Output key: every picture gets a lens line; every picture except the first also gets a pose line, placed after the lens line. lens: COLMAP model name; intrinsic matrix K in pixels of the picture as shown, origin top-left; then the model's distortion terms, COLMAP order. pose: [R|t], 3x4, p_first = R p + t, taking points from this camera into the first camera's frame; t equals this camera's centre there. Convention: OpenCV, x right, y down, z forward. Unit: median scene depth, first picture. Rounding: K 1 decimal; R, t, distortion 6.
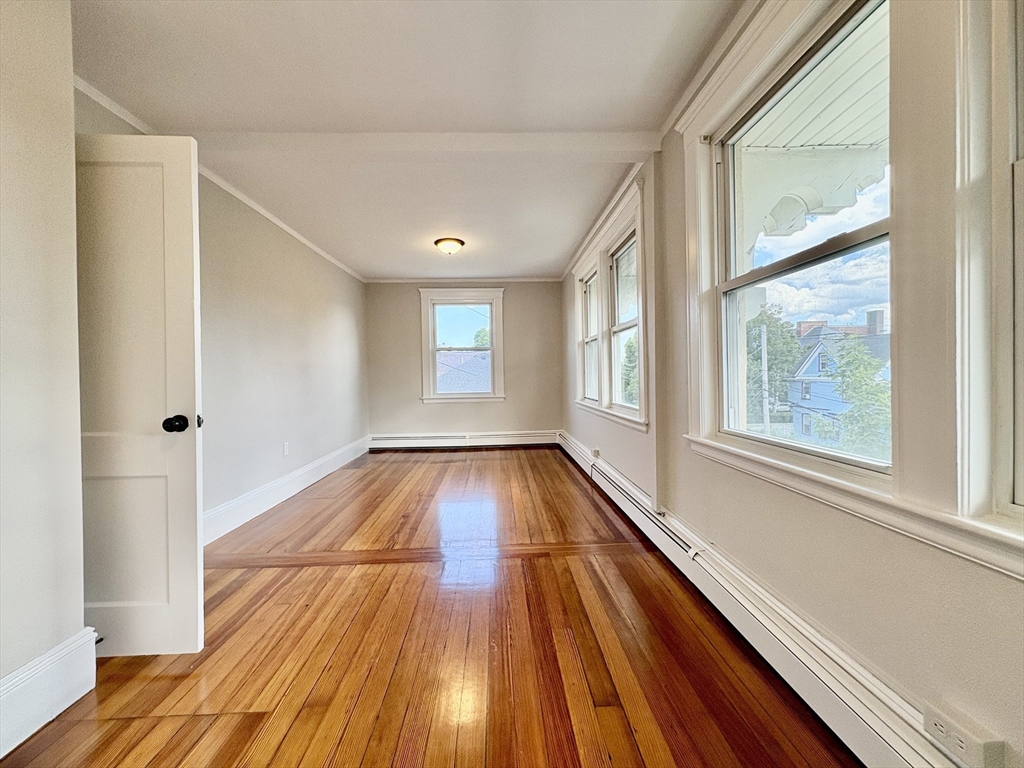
lens RADIAL K [[409.5, 0, 512.0], [0, 409.5, 380.1], [0, 0, 1]] dist [0.000007, 0.000421]
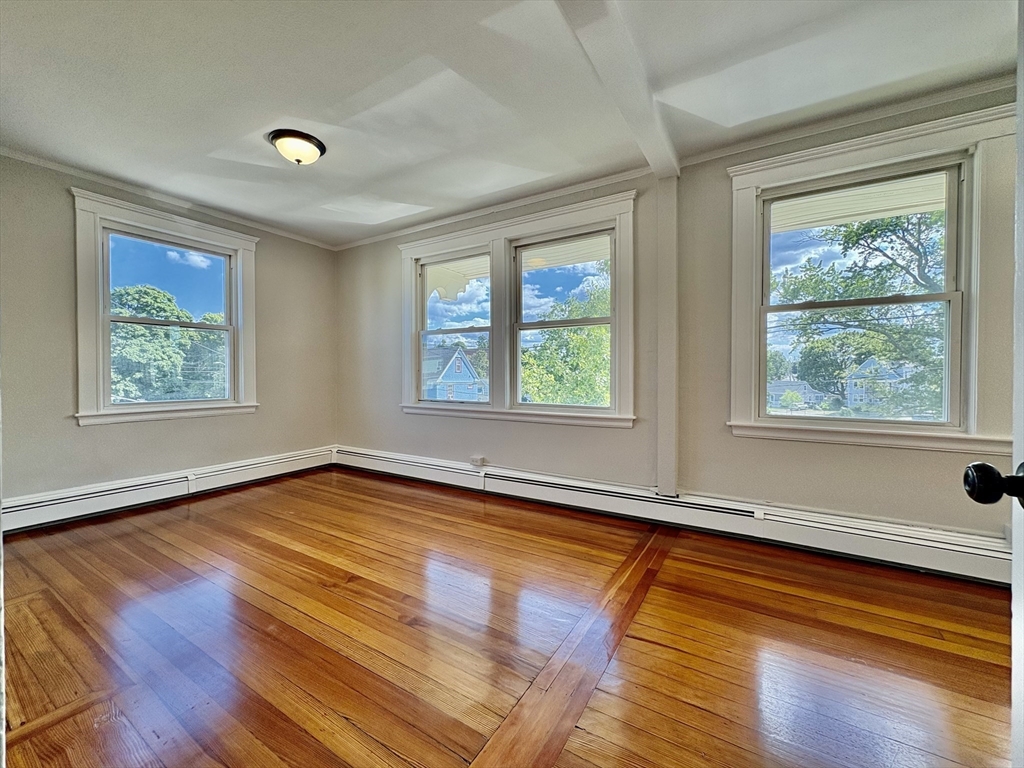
lens RADIAL K [[409.5, 0, 512.0], [0, 409.5, 380.1], [0, 0, 1]] dist [0.000007, 0.000421]
pose [[0.556307, 0.002434, 0.830973, -0.675611], [-0.001528, 0.999997, -0.001906, 0.003450], [-0.830975, -0.000209, 0.556309, 0.599951]]
